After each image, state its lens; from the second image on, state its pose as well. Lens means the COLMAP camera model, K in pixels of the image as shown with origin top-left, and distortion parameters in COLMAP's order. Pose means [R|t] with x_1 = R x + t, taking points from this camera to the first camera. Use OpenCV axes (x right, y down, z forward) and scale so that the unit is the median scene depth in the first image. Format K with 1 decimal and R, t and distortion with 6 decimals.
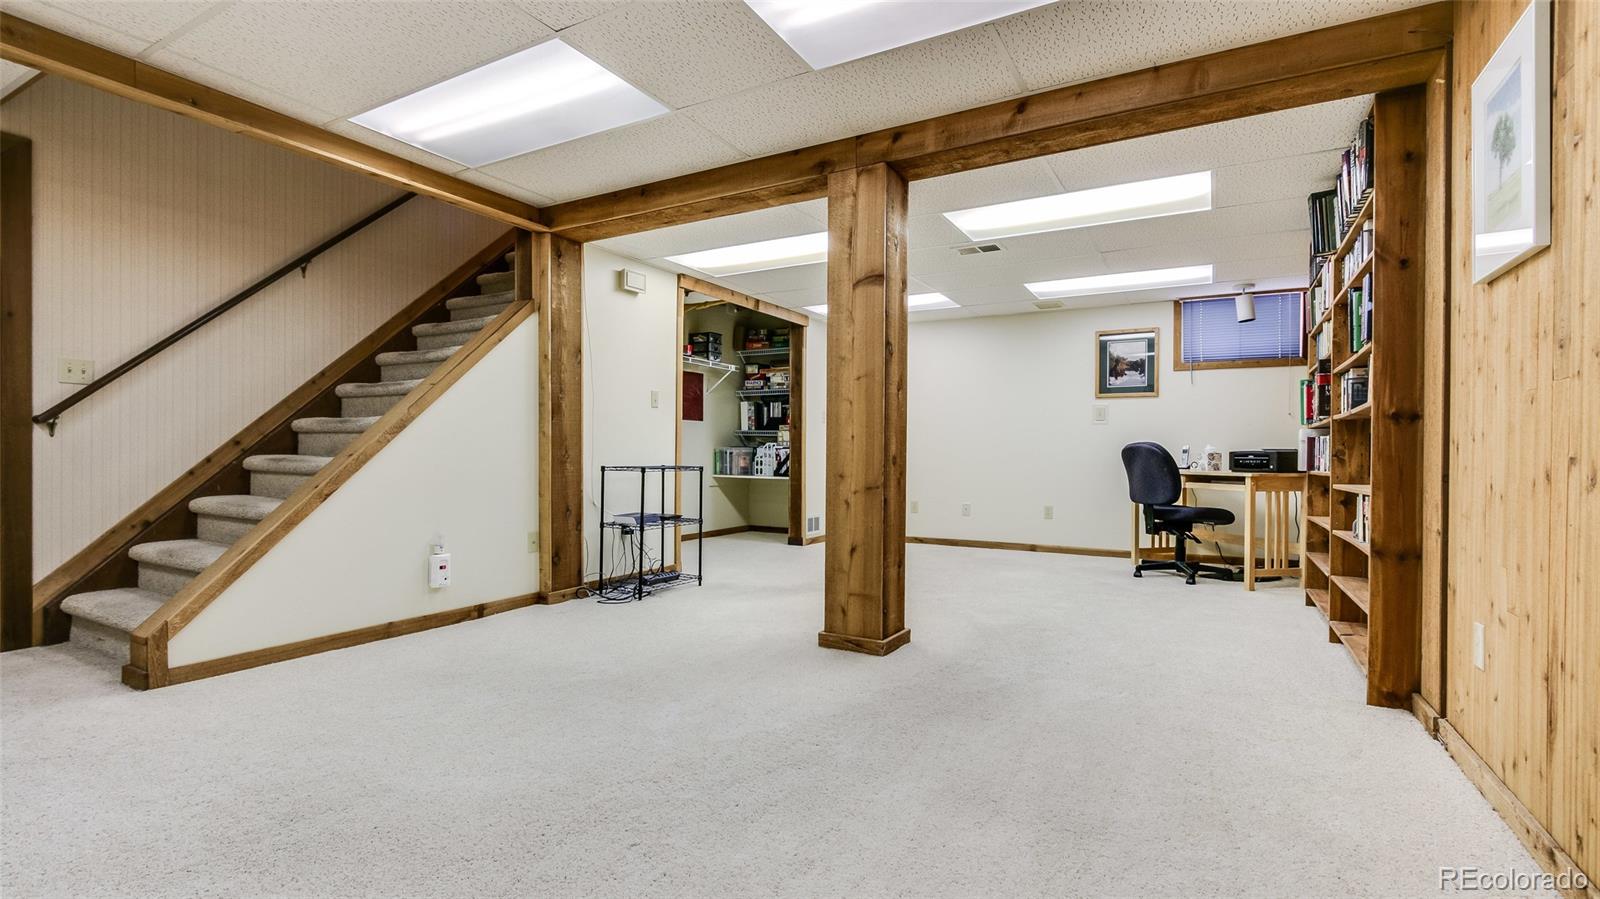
lens RADIAL K [[745.5, 0, 788.6], [0, 745.5, 448.1], [0, 0, 1]] dist [-0.000058, -0.000296]
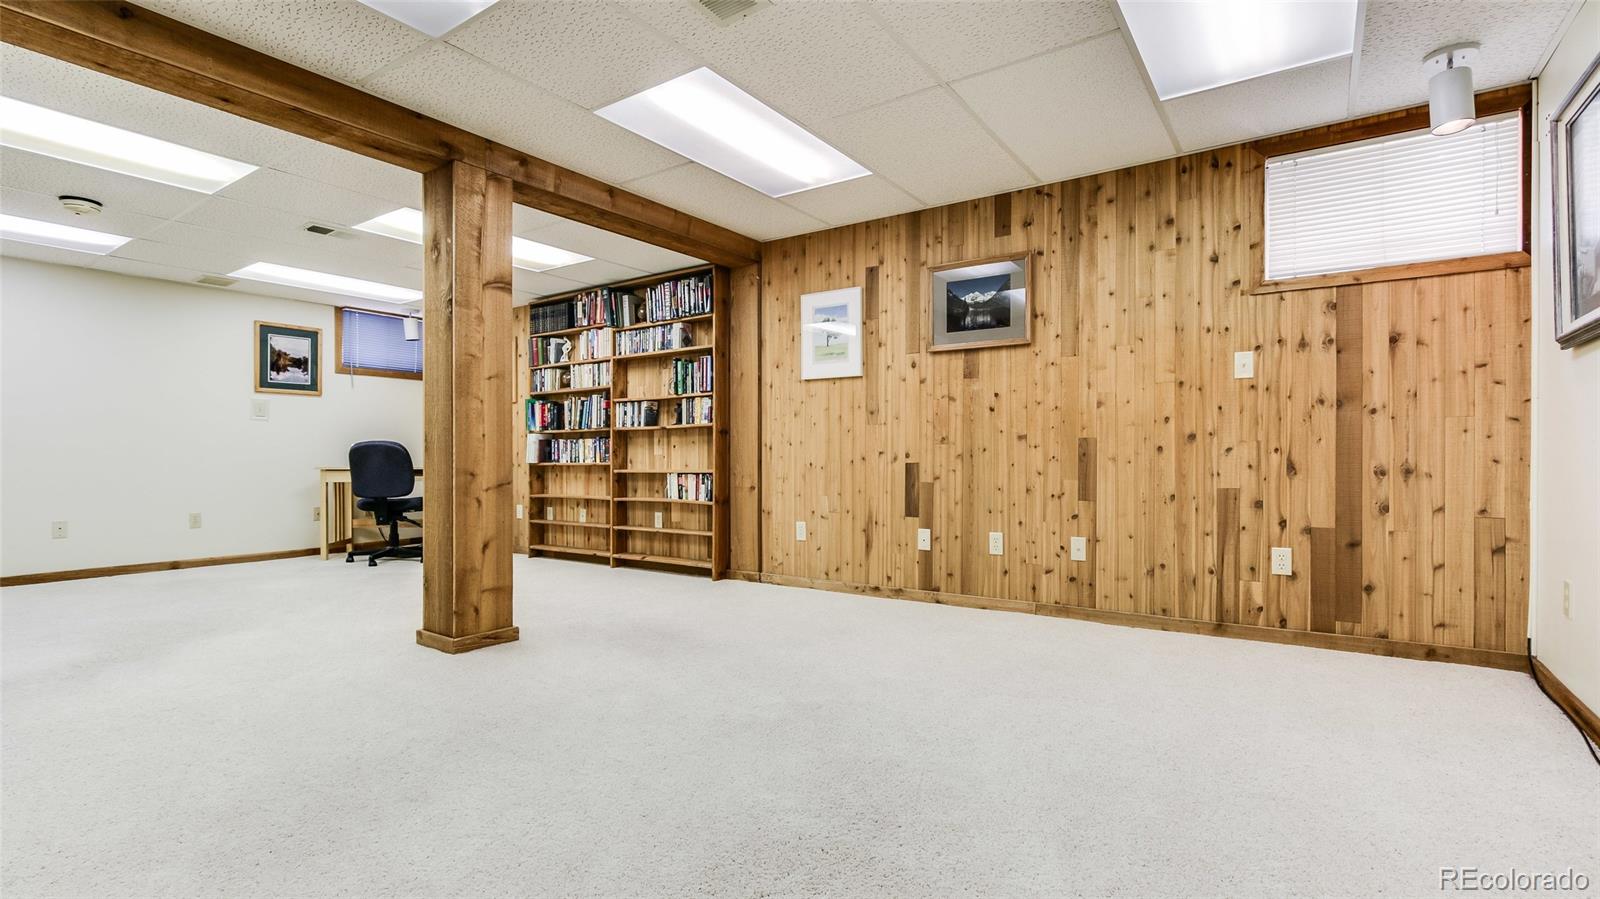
lens RADIAL K [[745.5, 0, 790.7], [0, 745.5, 453.2], [0, 0, 1]] dist [-0.000058, -0.000296]
pose [[0.082535, -0.004627, 0.996577, -0.794997], [-0.005847, 0.999970, 0.005127, 0.001344], [-0.996571, -0.006250, 0.082505, 0.447904]]
